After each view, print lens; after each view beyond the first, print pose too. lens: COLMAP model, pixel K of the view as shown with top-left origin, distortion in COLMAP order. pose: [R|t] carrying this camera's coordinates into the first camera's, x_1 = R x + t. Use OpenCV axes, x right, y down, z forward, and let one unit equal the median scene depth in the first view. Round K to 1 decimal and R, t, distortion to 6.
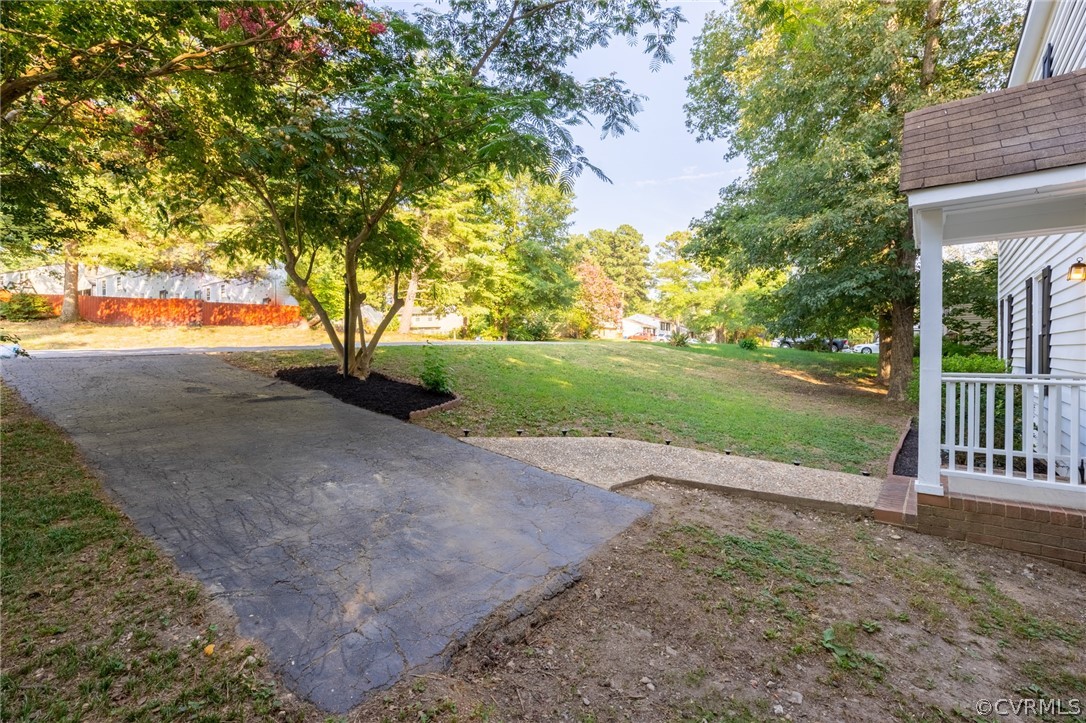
lens RADIAL K [[490.2, 0, 542.7], [0, 490.2, 358.5], [0, 0, 1]] dist [0.003617, 0.000127]
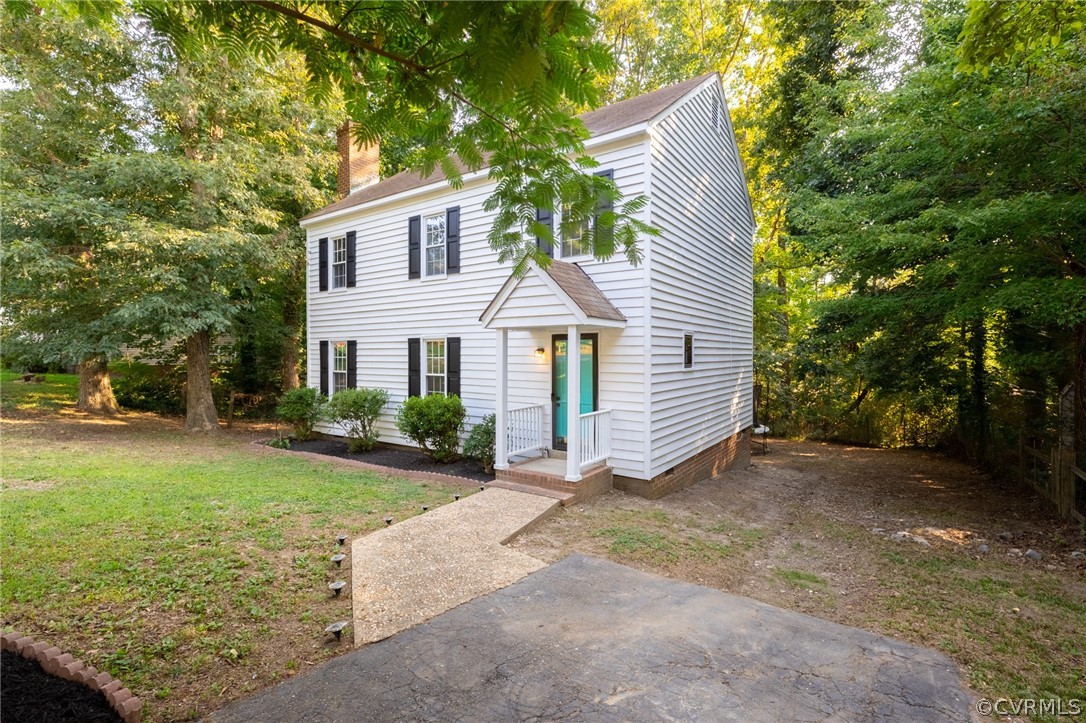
lens RADIAL K [[490.2, 0, 543.2], [0, 490.2, 357.5], [0, 0, 1]] dist [0.003617, 0.000127]
pose [[-0.068939, -0.008691, 0.997583, -1.167680], [0.010168, 0.999904, 0.009414, -0.233475], [-0.997569, 0.010793, -0.068844, 1.412298]]
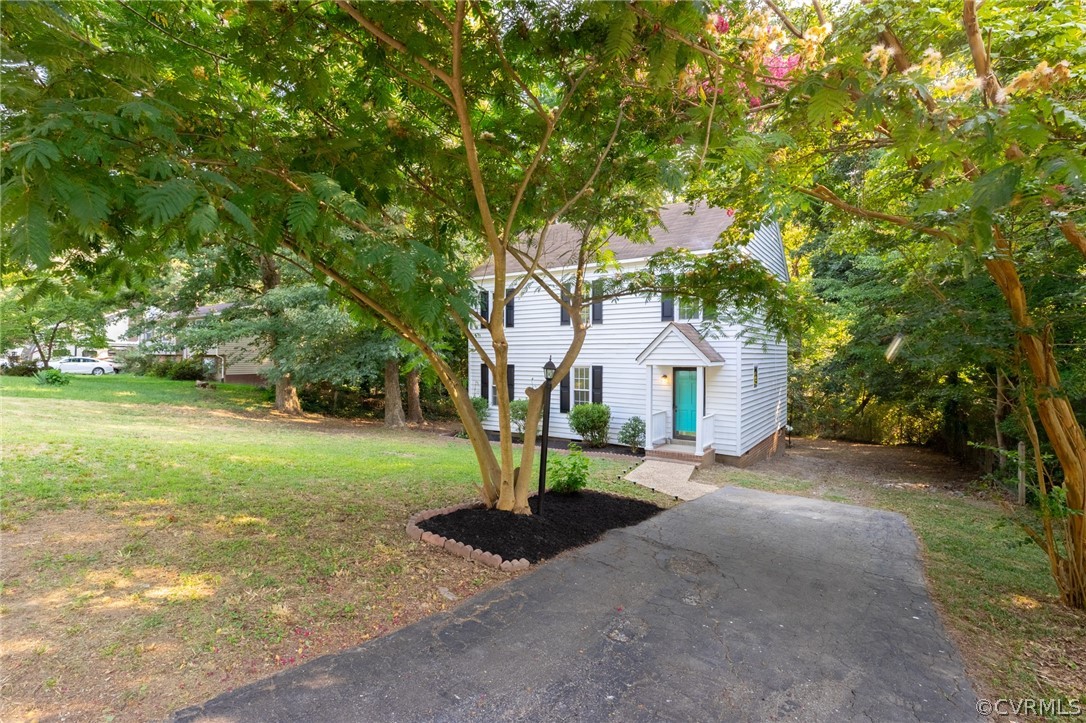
lens RADIAL K [[490.2, 0, 545.3], [0, 490.2, 356.1], [0, 0, 1]] dist [0.003617, 0.000127]
pose [[-0.067390, -0.004638, 0.997716, -2.689913], [0.007095, 0.999962, 0.005127, -0.457254], [-0.997702, 0.007425, -0.067354, 2.569404]]
